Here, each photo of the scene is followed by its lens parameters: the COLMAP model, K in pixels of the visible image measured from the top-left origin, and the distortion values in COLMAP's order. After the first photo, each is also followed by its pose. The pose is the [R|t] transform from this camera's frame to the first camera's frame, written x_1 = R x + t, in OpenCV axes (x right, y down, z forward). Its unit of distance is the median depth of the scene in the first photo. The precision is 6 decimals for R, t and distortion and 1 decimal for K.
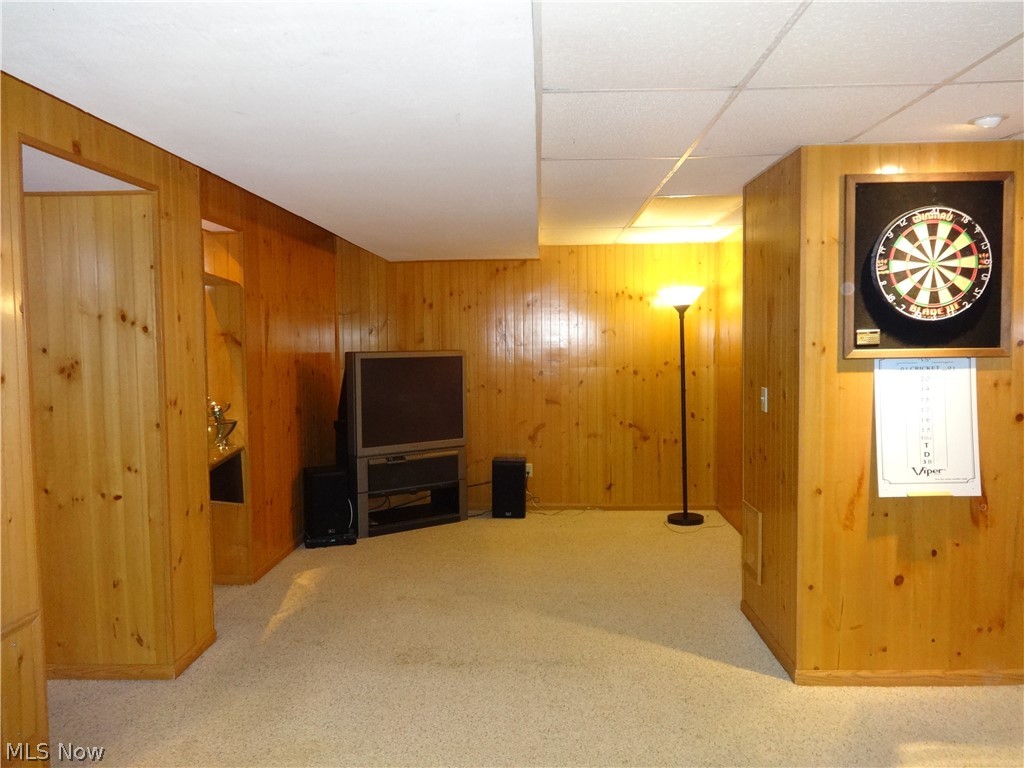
lens RADIAL K [[764.9, 0, 512.0], [0, 764.9, 384.0], [0, 0, 1]] dist [-0.004278, 0.002601]
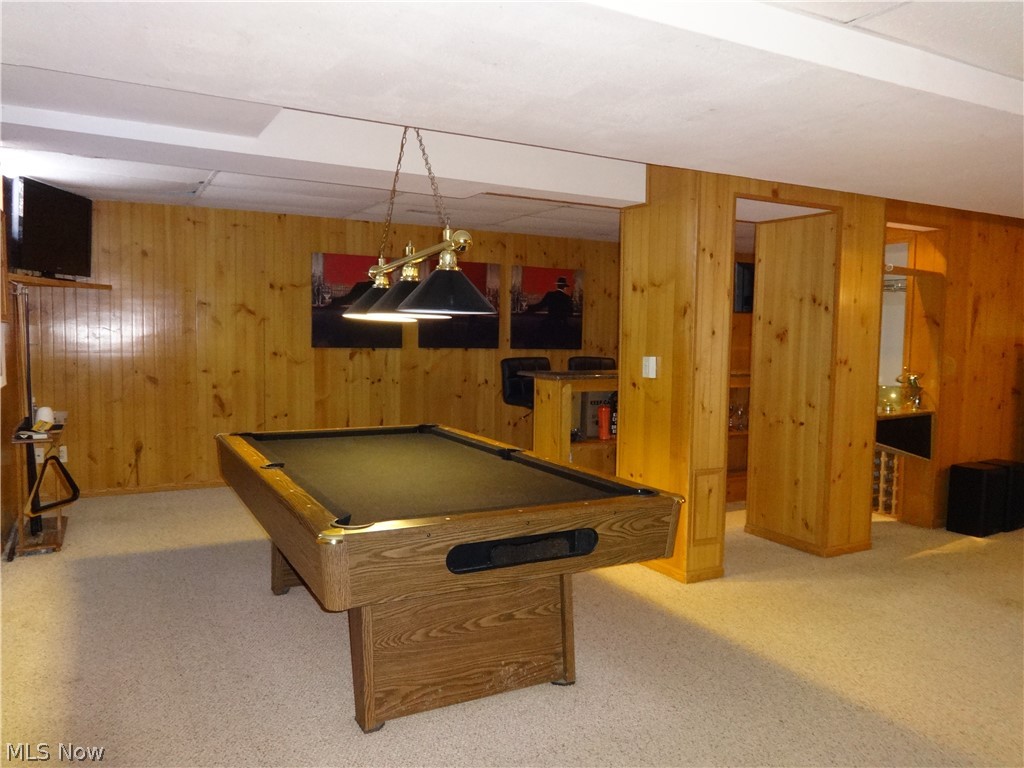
lens RADIAL K [[764.9, 0, 512.0], [0, 764.9, 384.0], [0, 0, 1]] dist [-0.004278, 0.002601]
pose [[0.506215, 0.079047, -0.858777, 0.446382], [-0.075631, 0.996023, 0.047098, 0.045018], [0.859085, 0.041108, 0.510180, -0.222100]]
